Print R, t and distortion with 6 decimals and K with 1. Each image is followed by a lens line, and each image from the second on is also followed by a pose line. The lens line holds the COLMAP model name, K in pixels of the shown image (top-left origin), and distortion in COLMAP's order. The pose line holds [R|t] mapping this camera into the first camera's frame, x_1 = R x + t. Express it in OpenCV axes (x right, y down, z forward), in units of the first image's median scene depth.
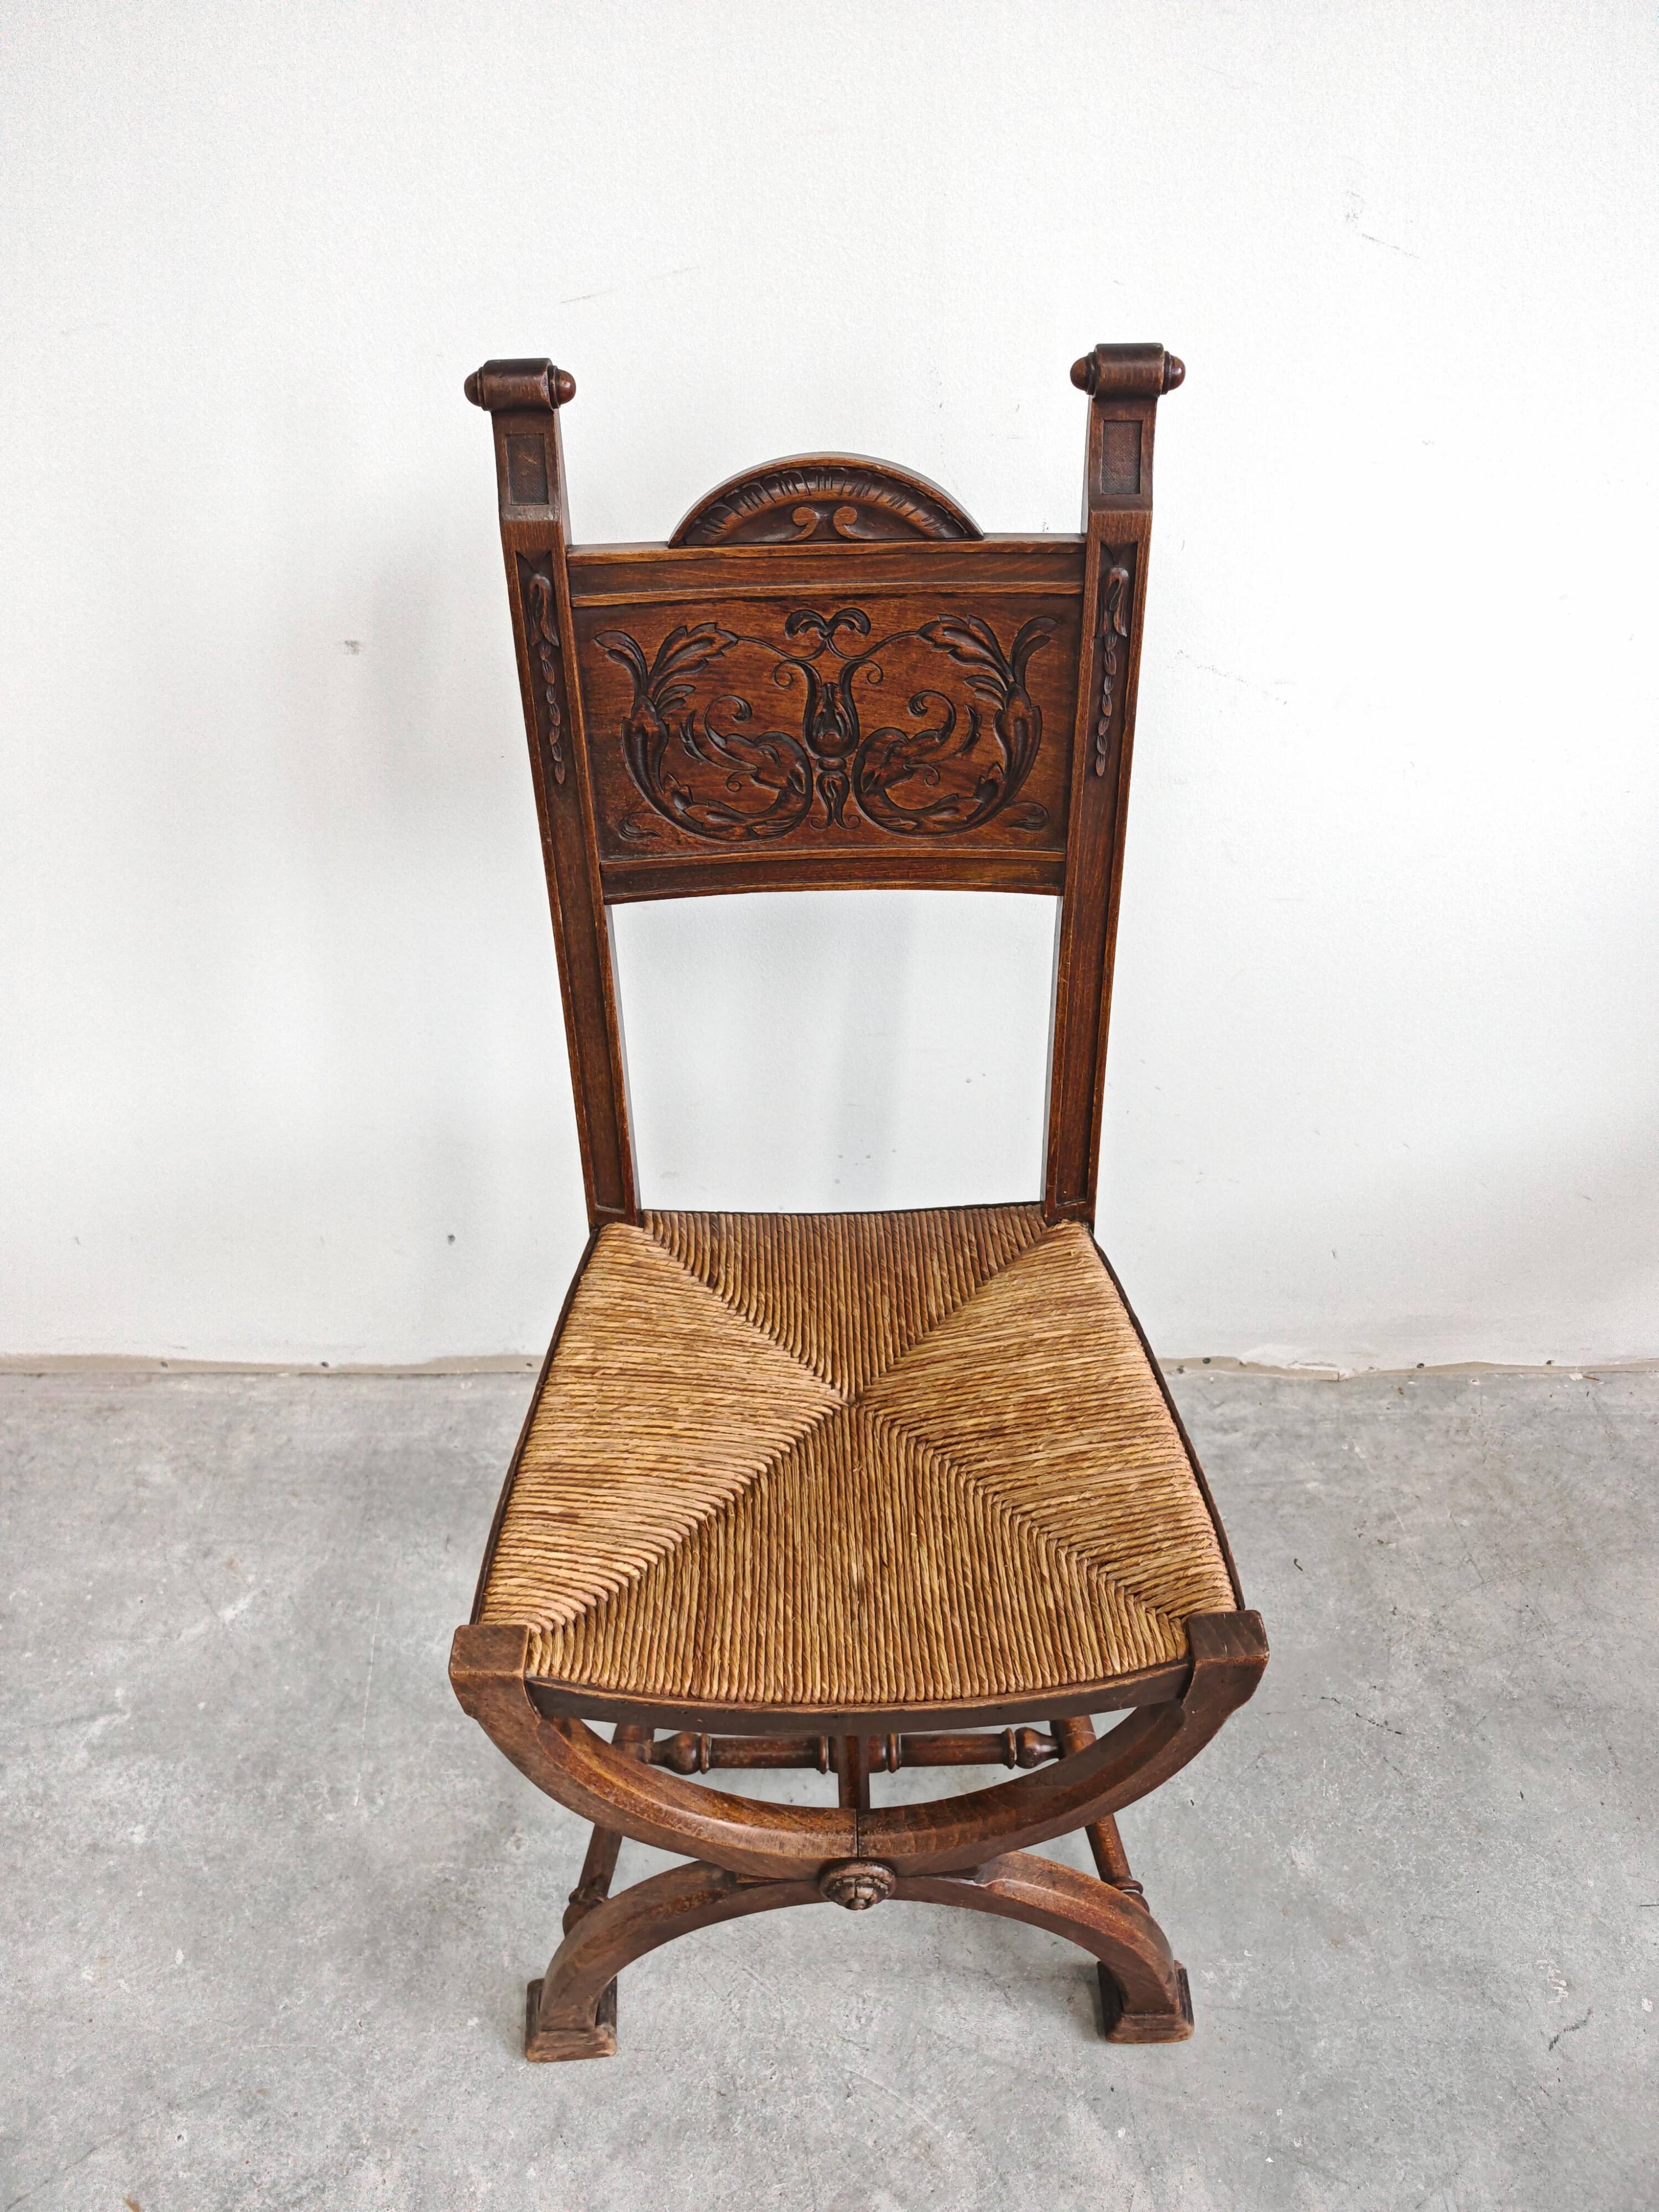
lens RADIAL K [[1615.4, 0, 813.6], [0, 1615.4, 1101.0], [0, 0, 1]] dist [-0.014102, 0.004747]
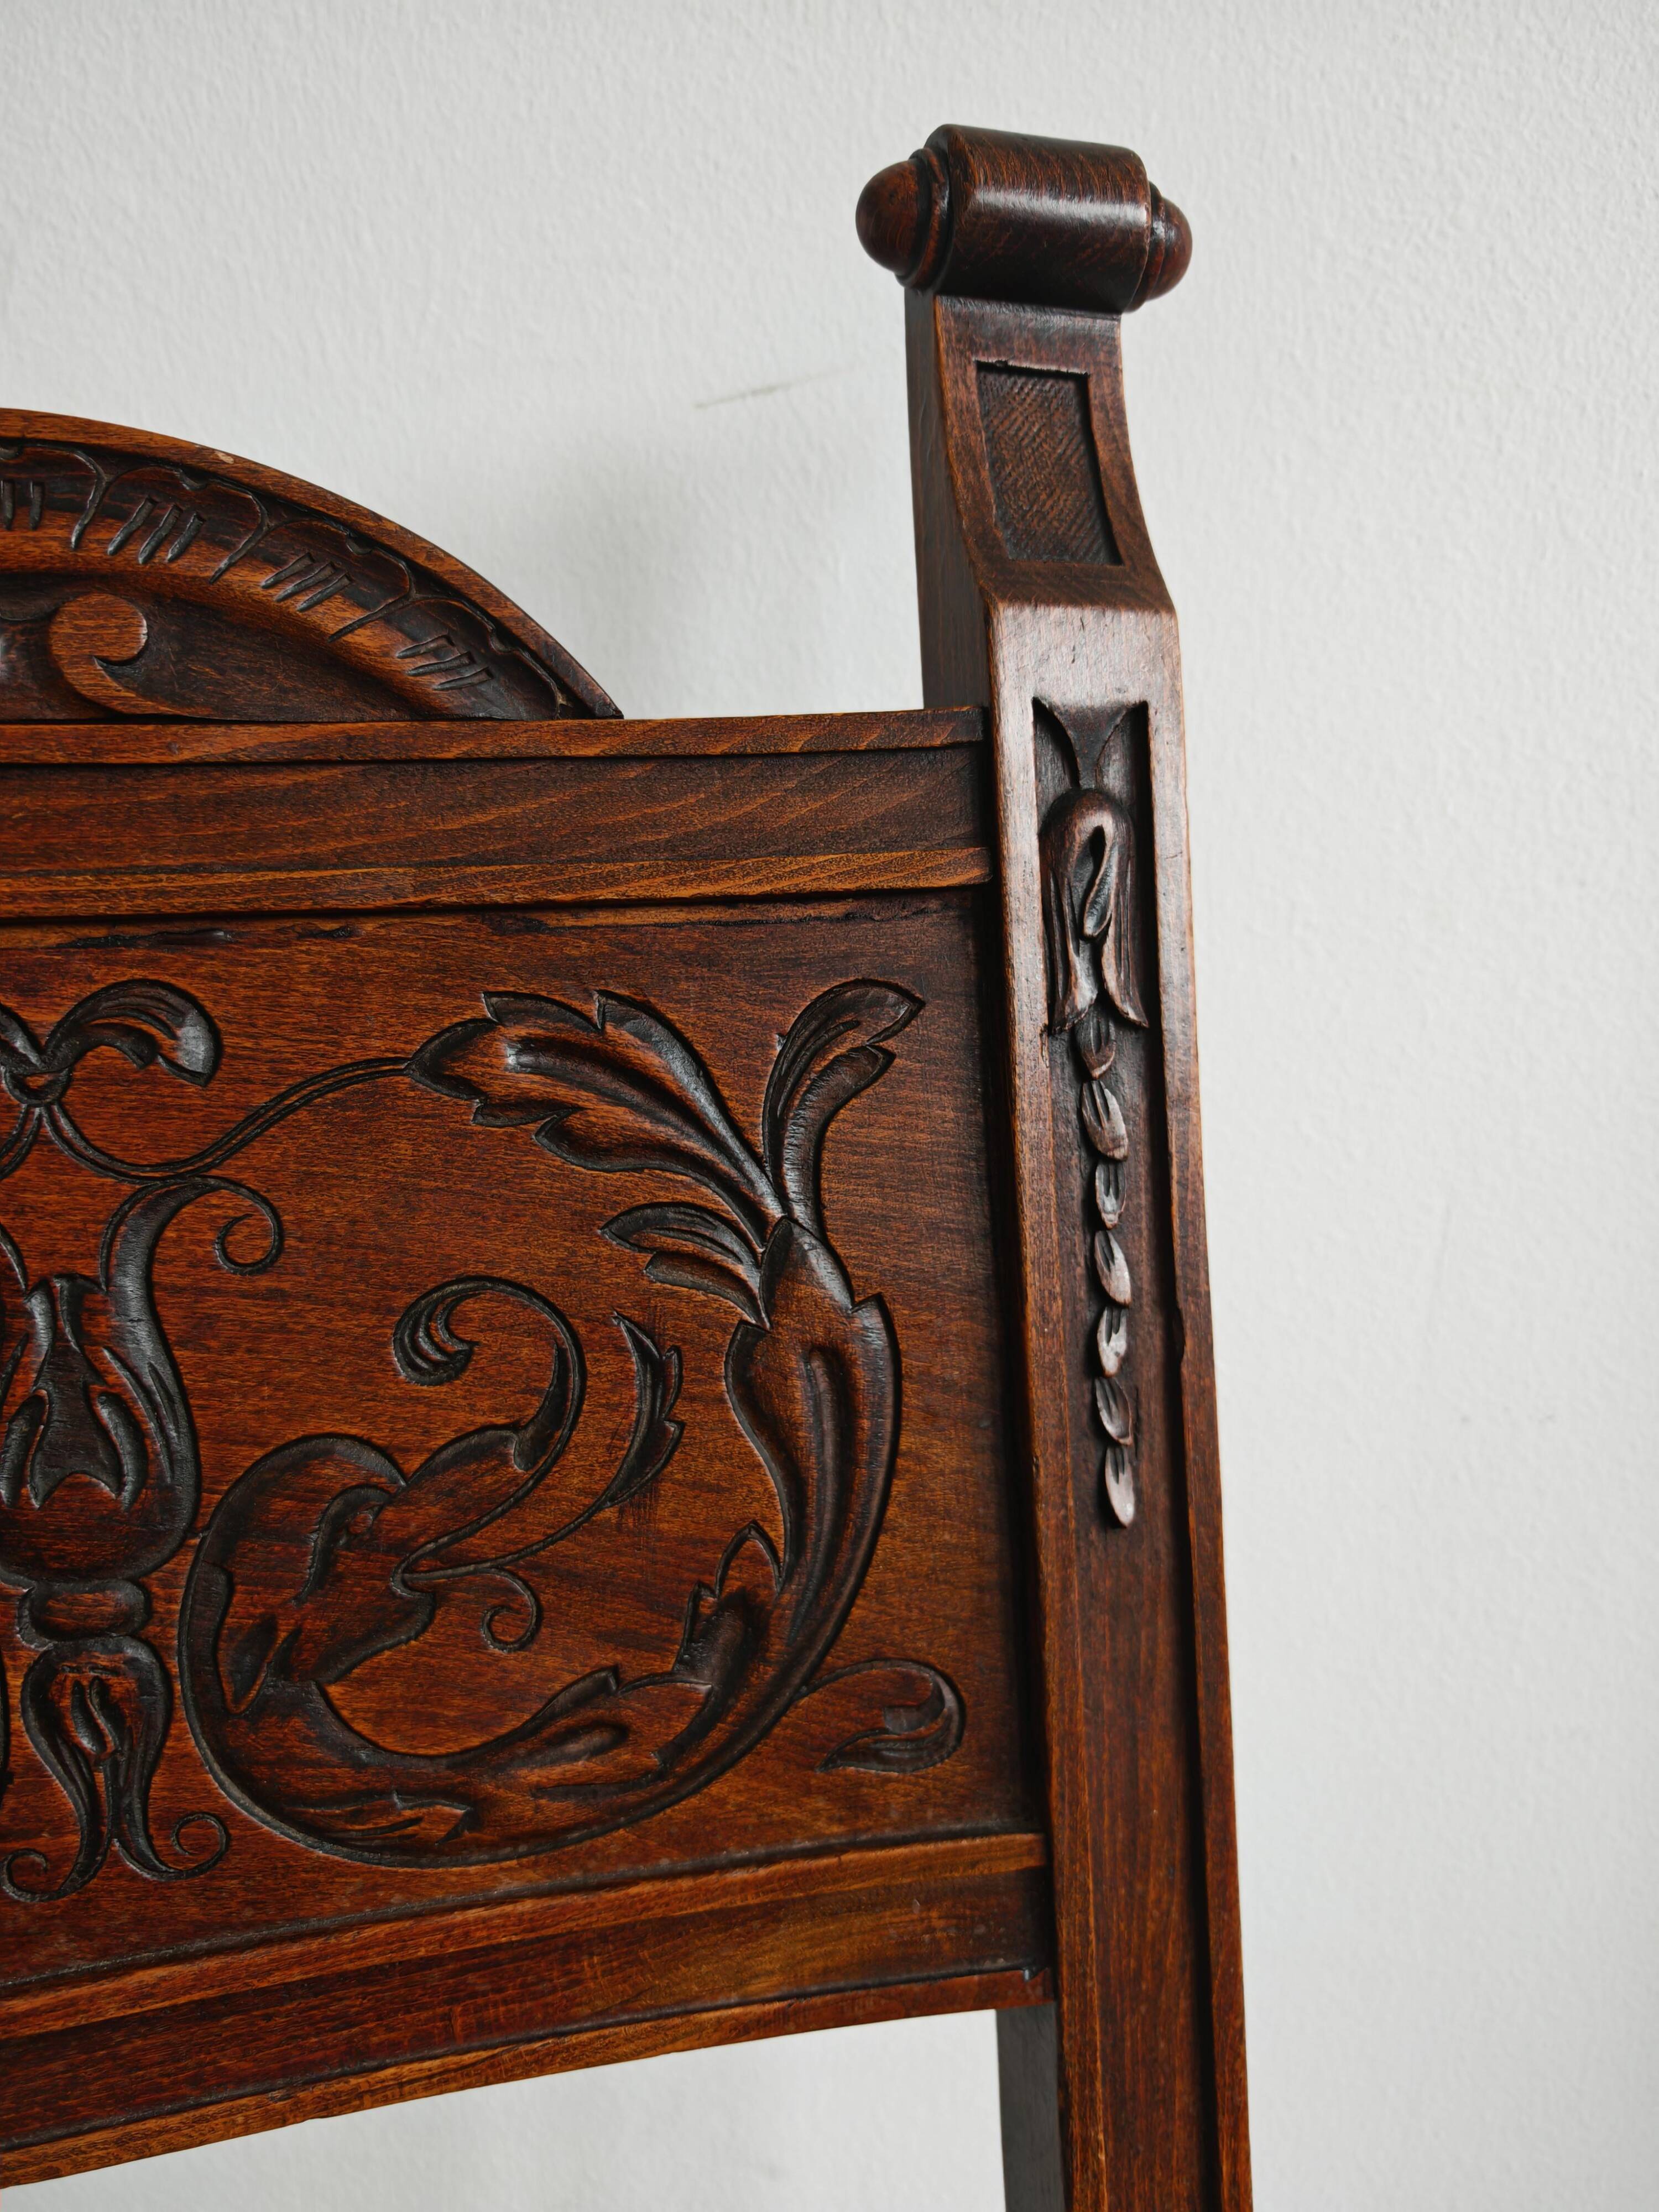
lens RADIAL K [[1674.4, 0, 825.1], [0, 1674.4, 1103.4], [0, 0, 1]] dist [-0.027756, -0.000465]
pose [[0.946951, -0.035209, 0.319445, 0.031799], [0.194086, 0.854902, -0.481116, -0.109116], [-0.256154, 0.517593, 0.816384, 0.599359]]
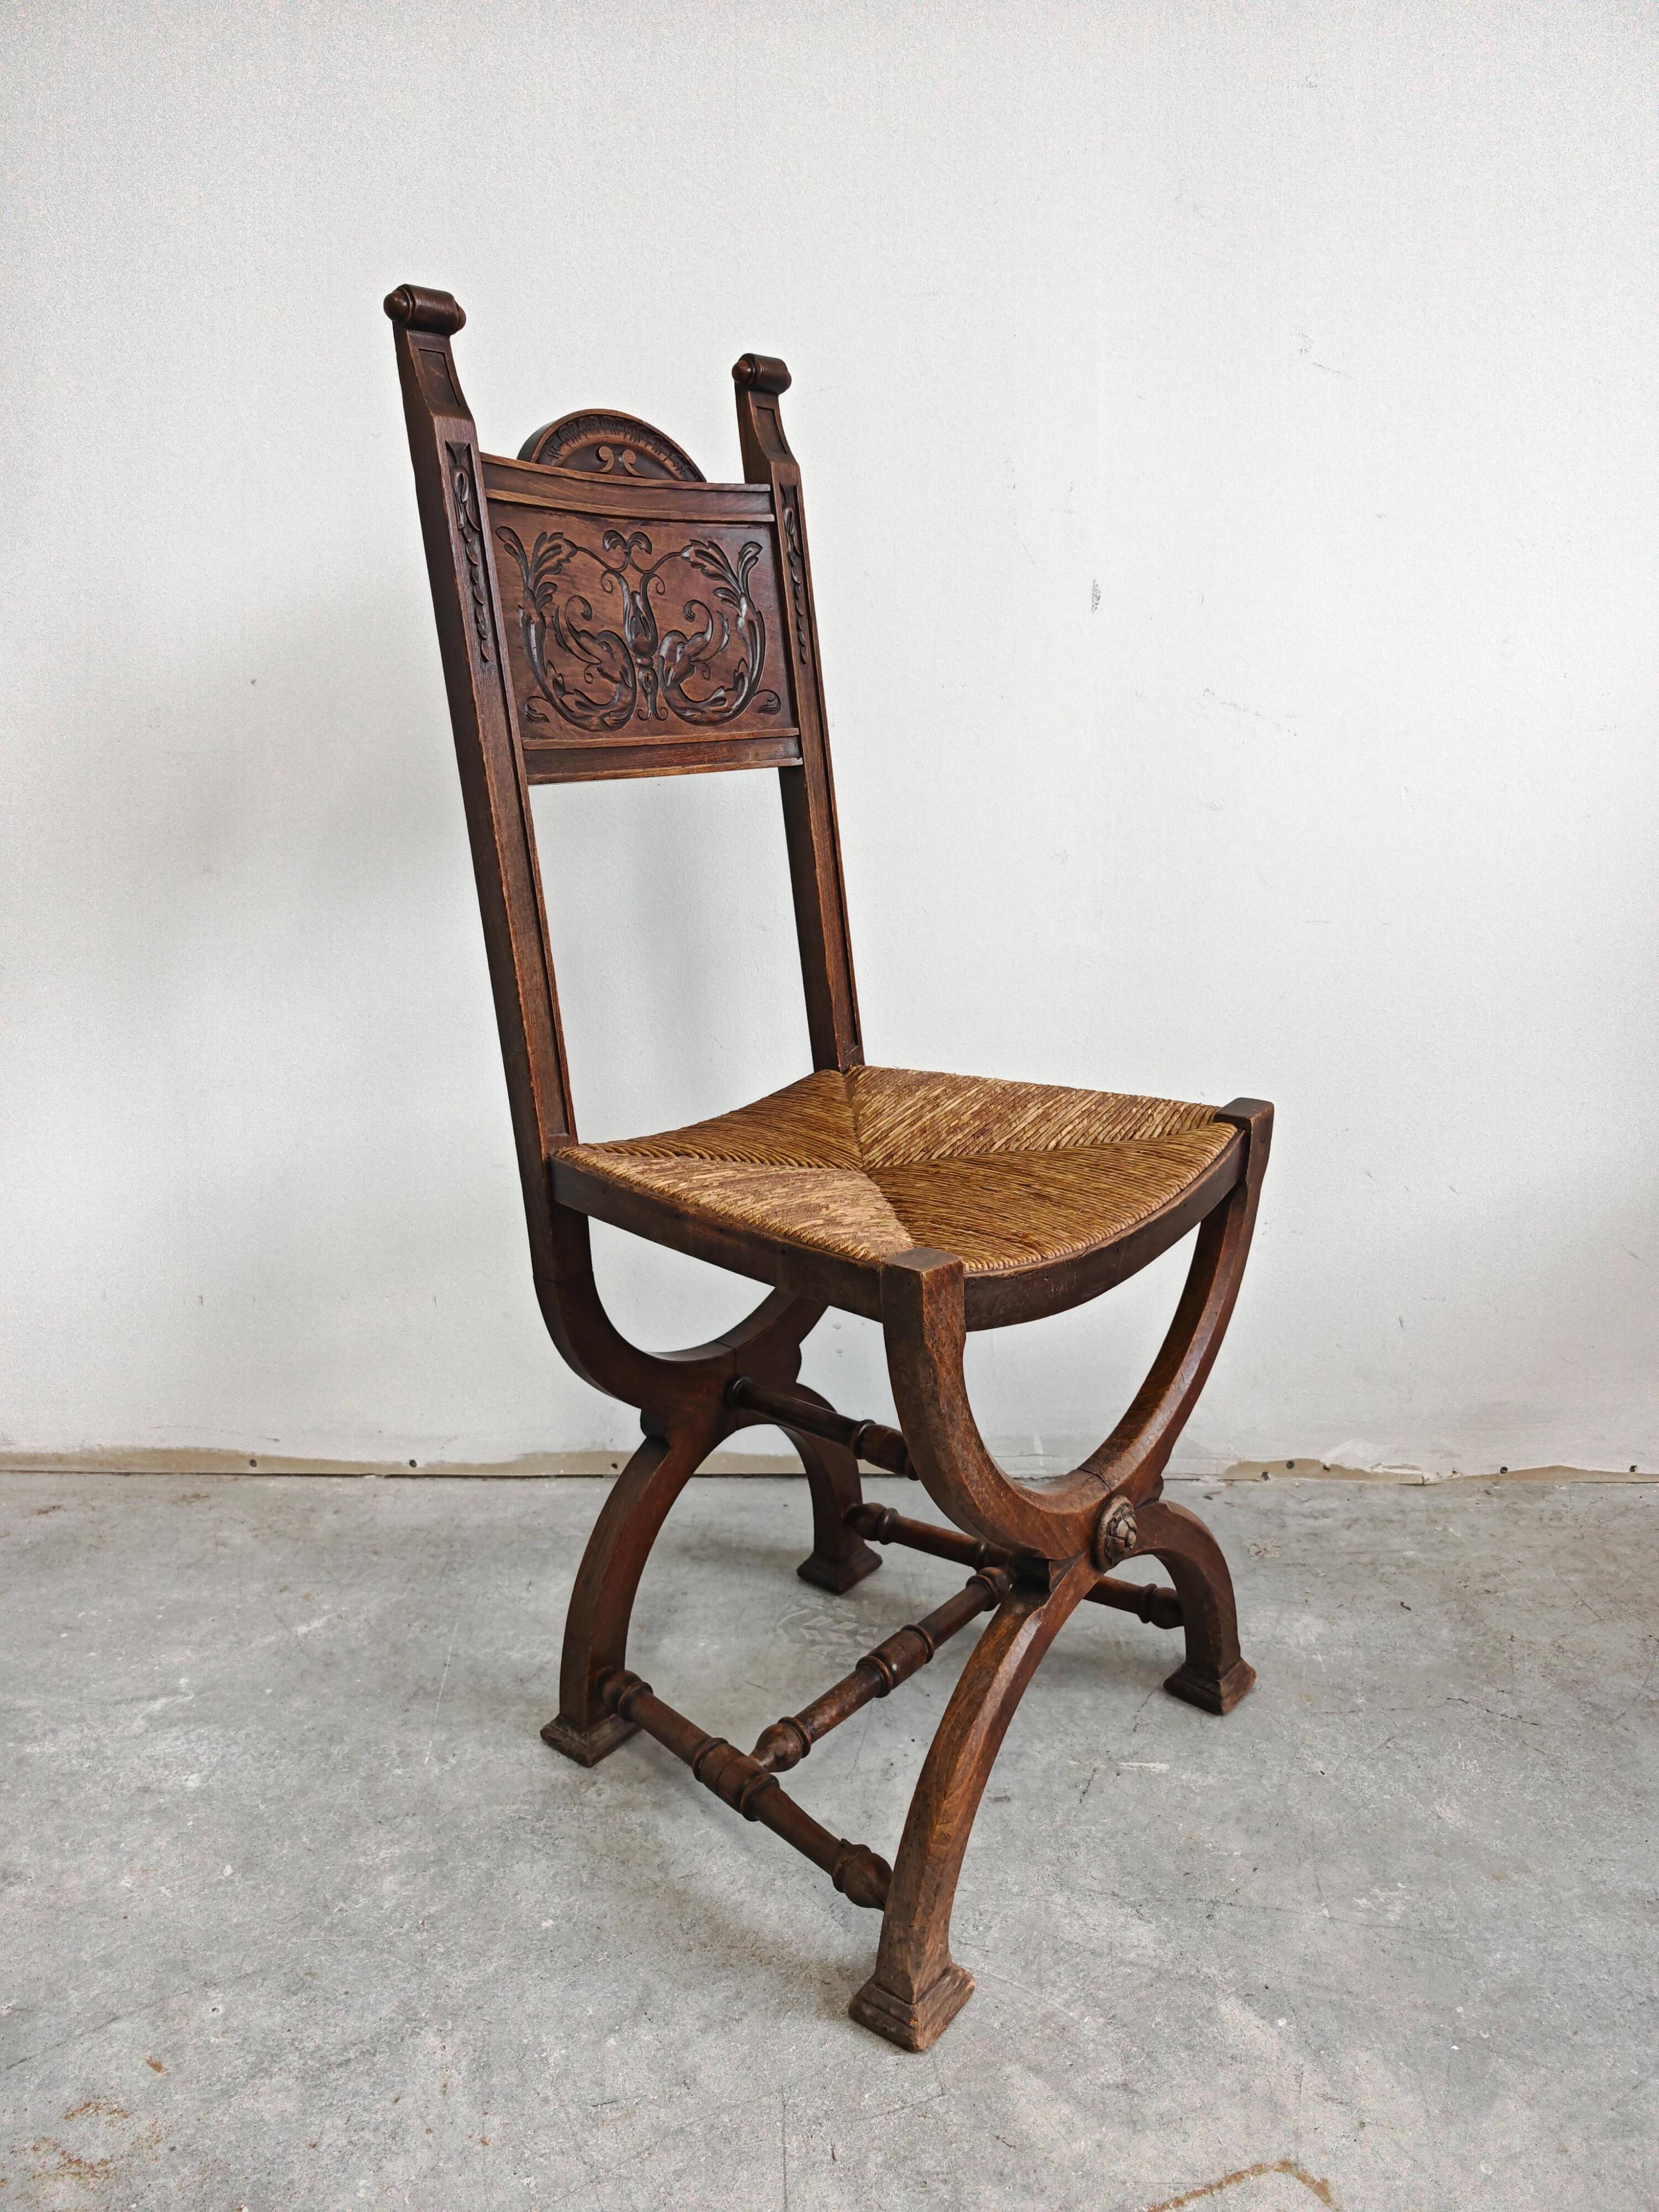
lens RADIAL K [[1615.4, 0, 817.7], [0, 1615.4, 1129.6], [0, 0, 1]] dist [-0.014102, 0.004747]
pose [[0.999843, 0.010837, -0.014052, -0.052536], [-0.015666, 0.910988, -0.412135, 0.535380], [0.008335, 0.412291, 0.911014, -0.004254]]
